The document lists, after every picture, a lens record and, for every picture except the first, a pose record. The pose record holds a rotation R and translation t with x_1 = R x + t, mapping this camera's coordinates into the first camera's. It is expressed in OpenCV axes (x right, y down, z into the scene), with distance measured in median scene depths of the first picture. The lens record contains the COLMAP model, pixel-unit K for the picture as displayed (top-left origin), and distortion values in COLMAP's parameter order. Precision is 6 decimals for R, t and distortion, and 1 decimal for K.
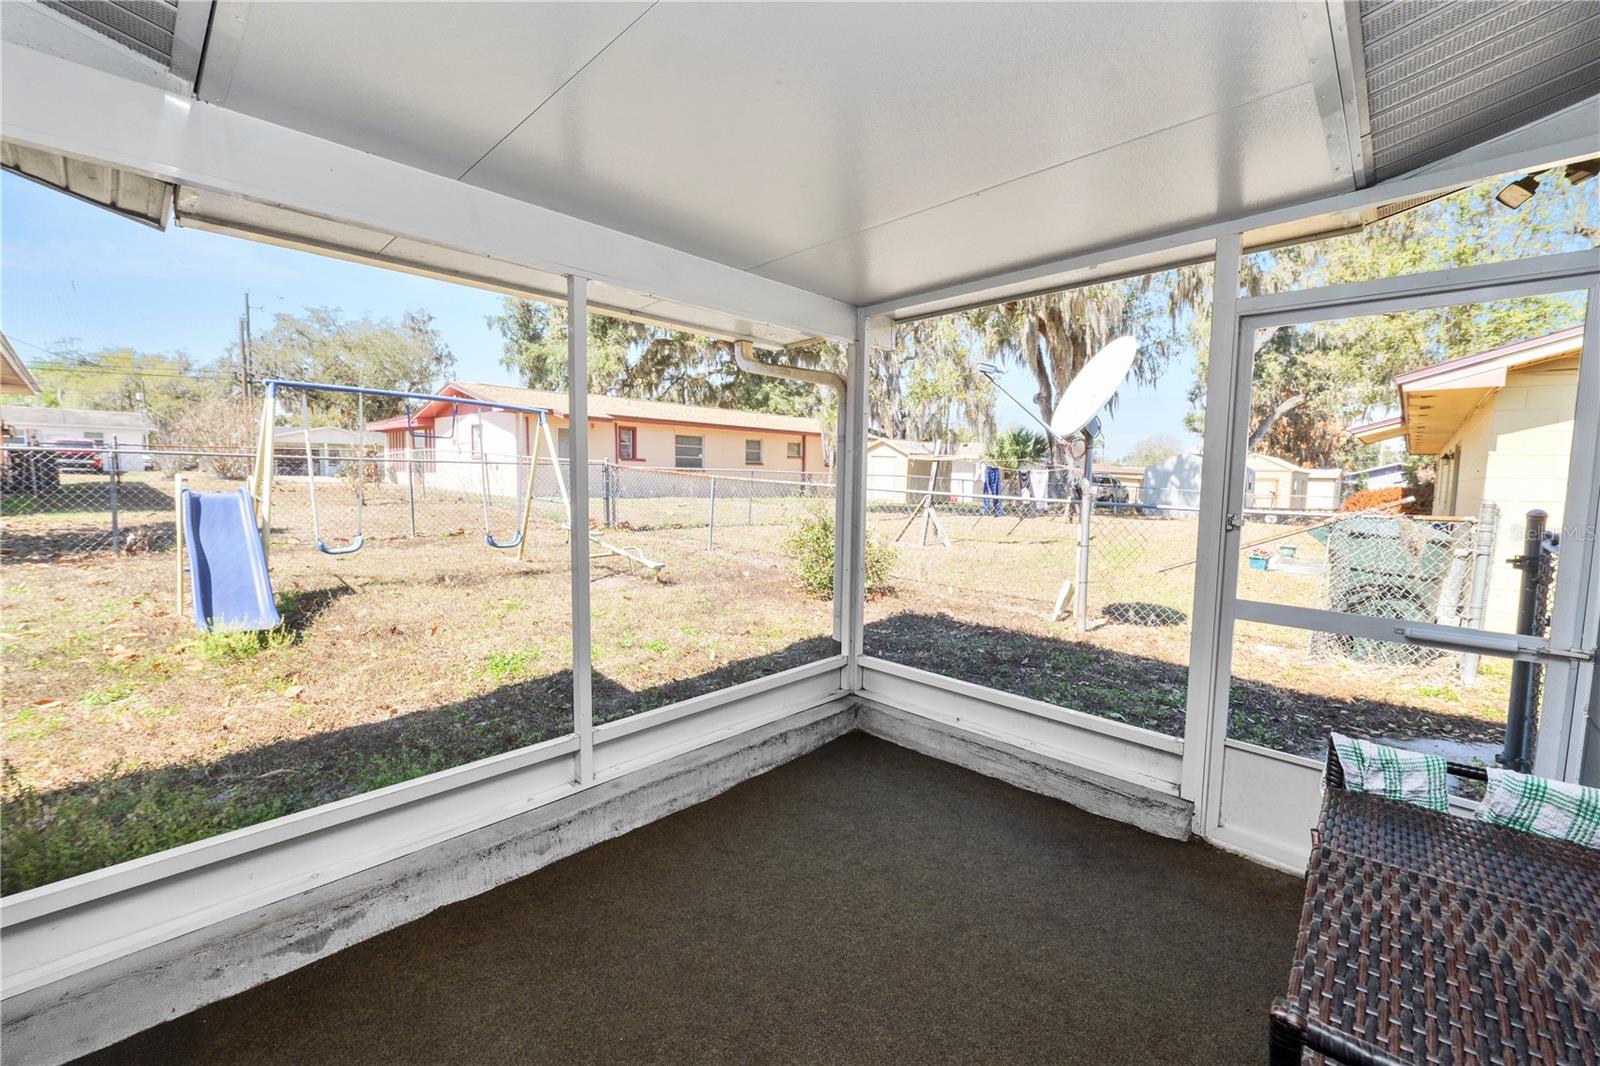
lens RADIAL K [[650.9, 0, 797.2], [0, 650.9, 526.6], [0, 0, 1]] dist [-0.009165, 0.000644]
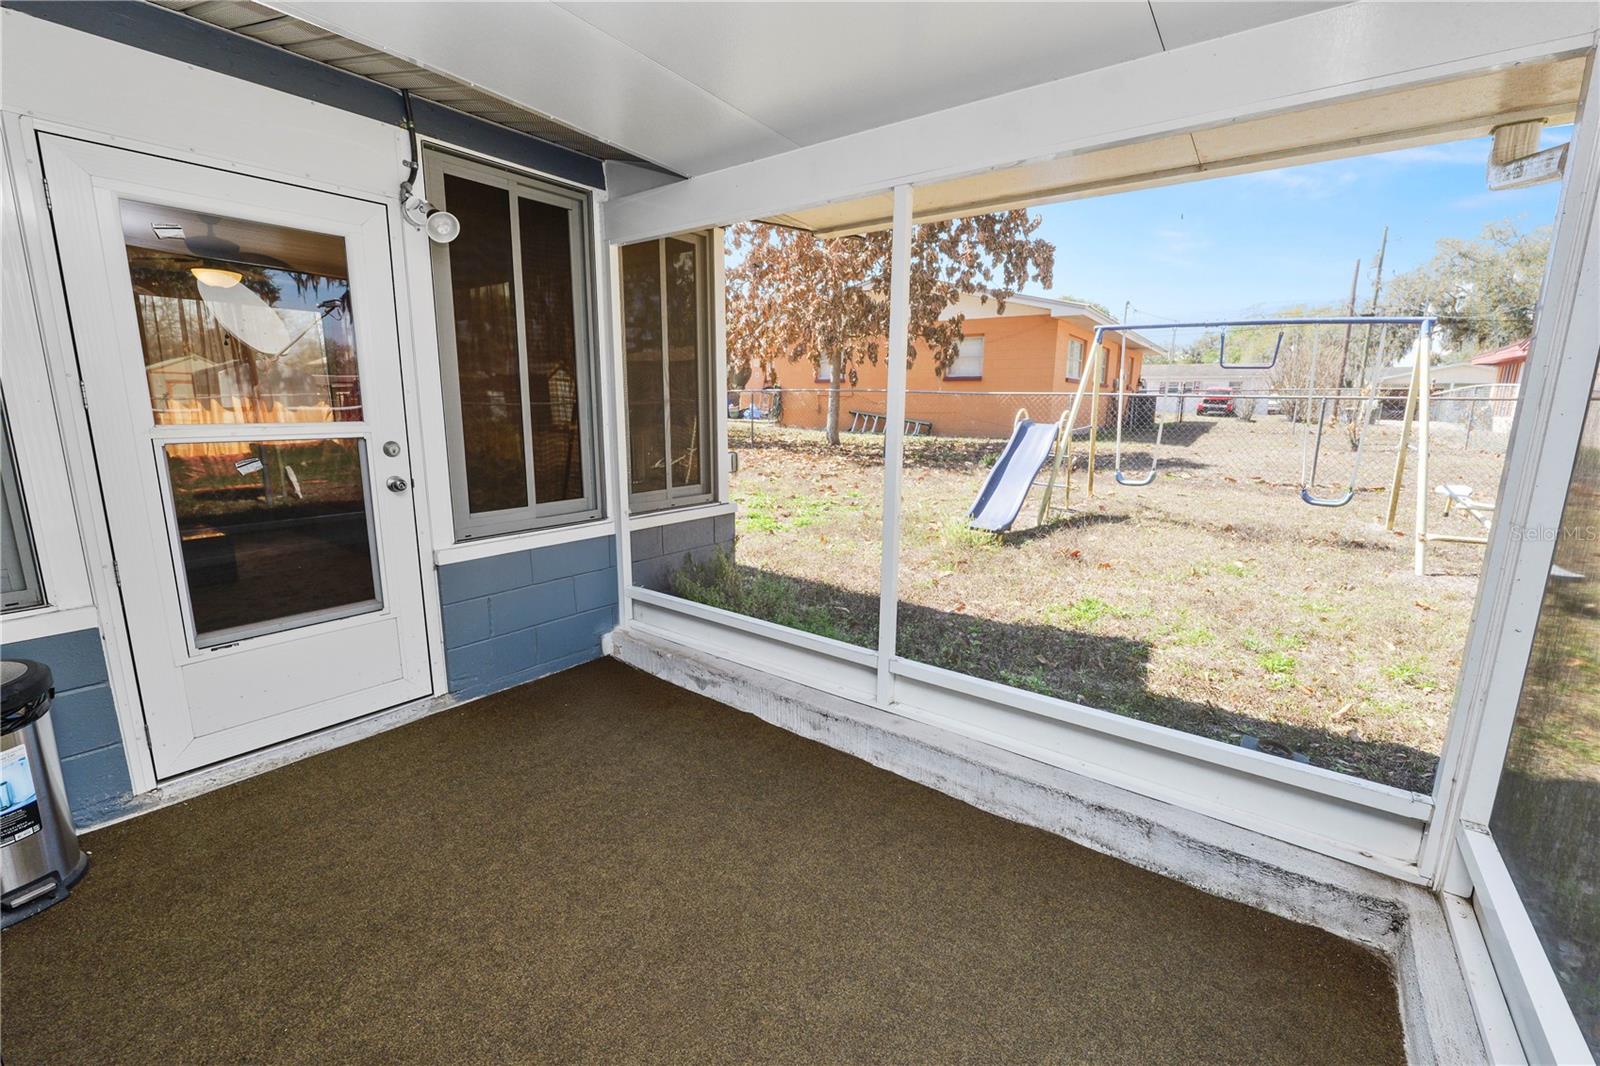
lens RADIAL K [[650.9, 0, 796.3], [0, 650.9, 534.9], [0, 0, 1]] dist [-0.009165, 0.000644]
pose [[0.131112, 0.186620, -0.973644, 0.484752], [-0.093497, 0.980072, 0.175261, -0.024425], [0.986949, 0.068054, 0.145948, 0.567335]]
